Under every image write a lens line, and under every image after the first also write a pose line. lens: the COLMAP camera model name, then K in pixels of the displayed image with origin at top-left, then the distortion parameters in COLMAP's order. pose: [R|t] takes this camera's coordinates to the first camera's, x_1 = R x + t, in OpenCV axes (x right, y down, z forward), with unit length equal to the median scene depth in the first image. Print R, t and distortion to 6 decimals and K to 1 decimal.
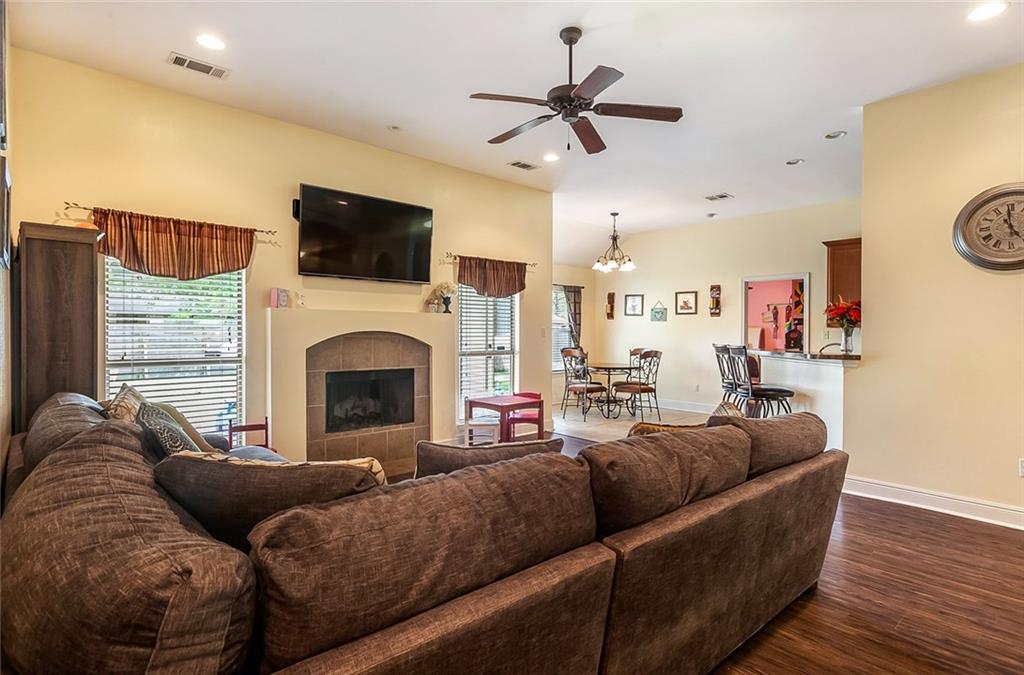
lens RADIAL K [[519.8, 0, 509.5], [0, 519.8, 333.1], [0, 0, 1]] dist [0.001405, 0.000307]
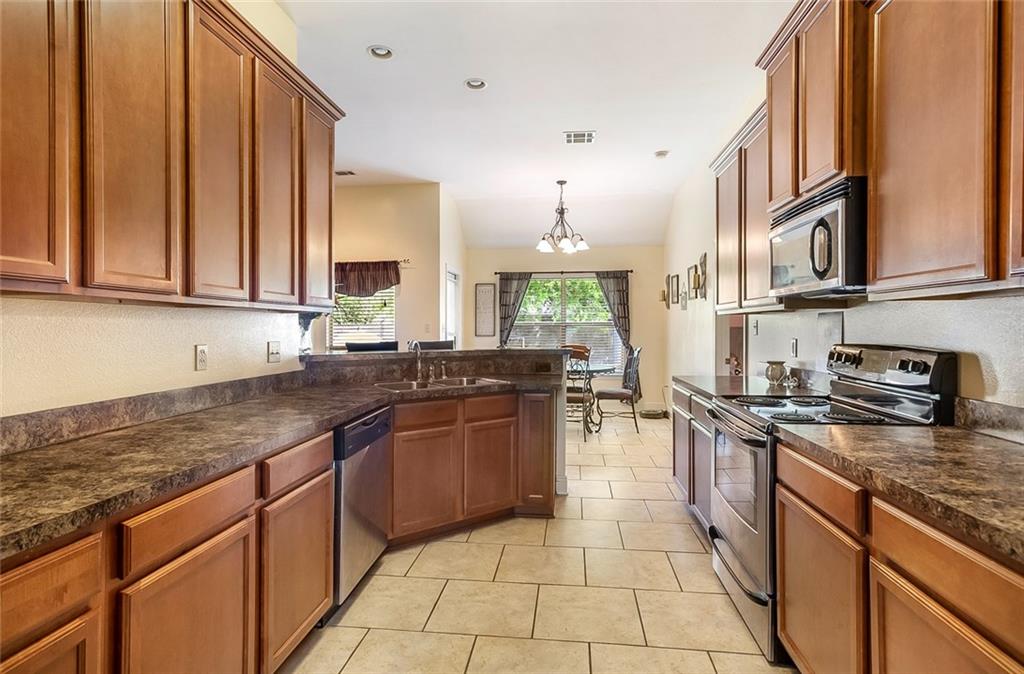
lens RADIAL K [[519.8, 0, 509.5], [0, 519.8, 332.6], [0, 0, 1]] dist [0.001405, 0.000307]
pose [[0.657318, -0.001801, -0.753611, 1.154401], [0.008104, 0.999956, 0.004679, 0.004551], [0.753570, -0.009183, 0.657304, 0.597491]]
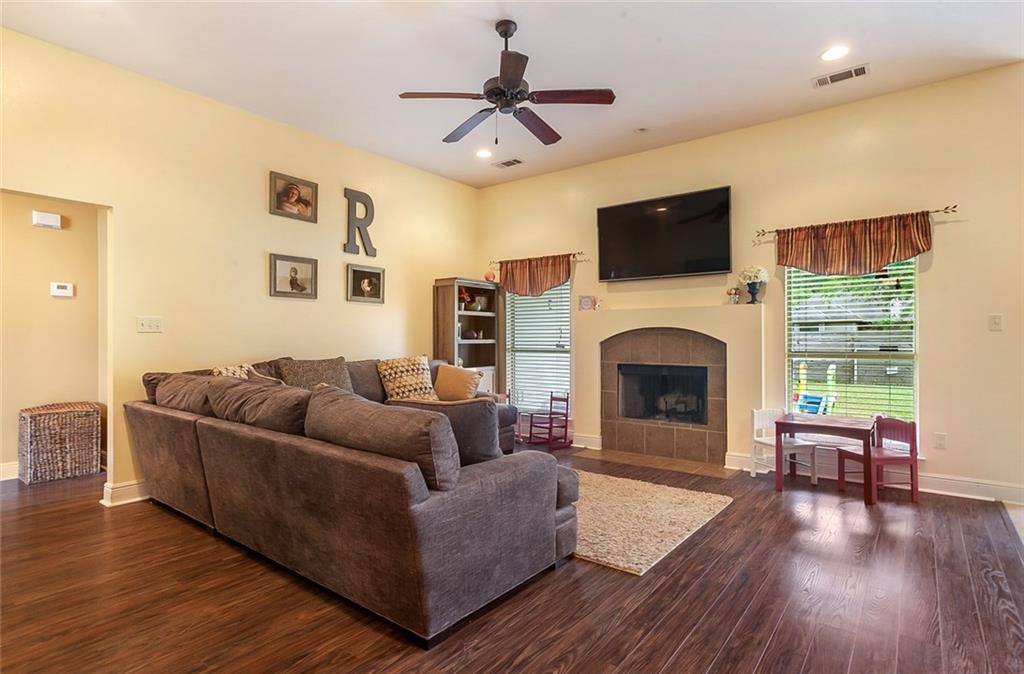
lens RADIAL K [[527.2, 0, 512.0], [0, 527.2, 337.0], [0, 0, 1]] dist [0.002010, 0.000256]
pose [[0.179377, -0.011516, -0.983713, 0.676193], [-0.003815, 0.999916, -0.012401, 0.028239], [0.983773, 0.005978, 0.179318, 0.493112]]
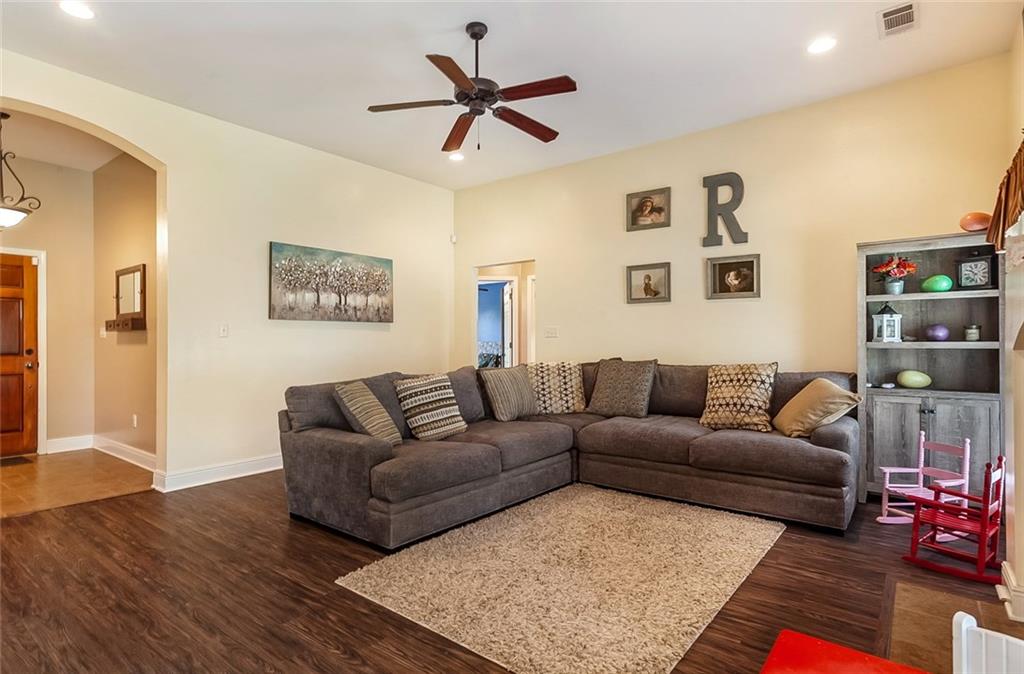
lens RADIAL K [[539.8, 0, 512.0], [0, 539.8, 337.0], [0, 0, 1]] dist [-0.002318, -0.000649]
pose [[-0.985460, -0.009148, -0.169664, 0.138316], [-0.008292, 0.999949, -0.005754, 0.021735], [0.169708, -0.004264, -0.985485, 1.213673]]
